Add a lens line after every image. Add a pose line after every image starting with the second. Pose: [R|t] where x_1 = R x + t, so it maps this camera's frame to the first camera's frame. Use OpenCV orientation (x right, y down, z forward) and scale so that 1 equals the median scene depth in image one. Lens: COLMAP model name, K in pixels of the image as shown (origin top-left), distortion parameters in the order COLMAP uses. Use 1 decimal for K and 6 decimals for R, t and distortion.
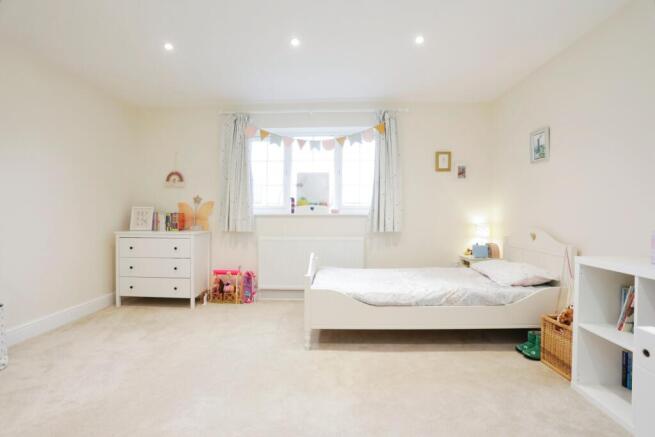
lens RADIAL K [[312.4, 0, 327.5], [0, 312.4, 218.5], [0, 0, 1]] dist [-0.031992, 0.000434]
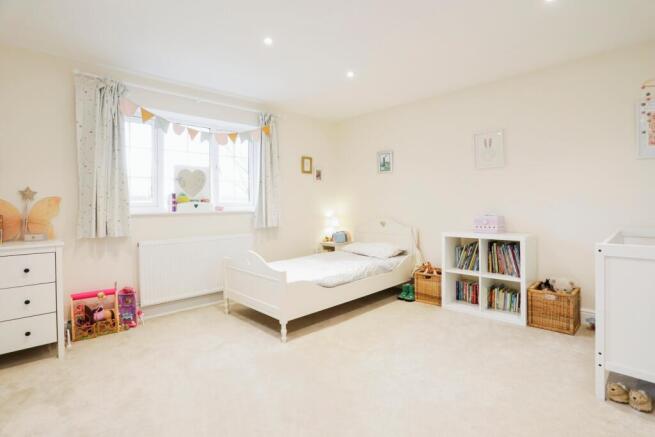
lens RADIAL K [[317.4, 0, 327.7], [0, 317.4, 211.9], [0, 0, 1]] dist [-0.038860, 0.021434]
pose [[0.709063, -0.023231, 0.704763, -0.447292], [0.025443, 0.999649, 0.007353, -0.011985], [-0.704686, 0.012717, 0.709405, 0.089011]]
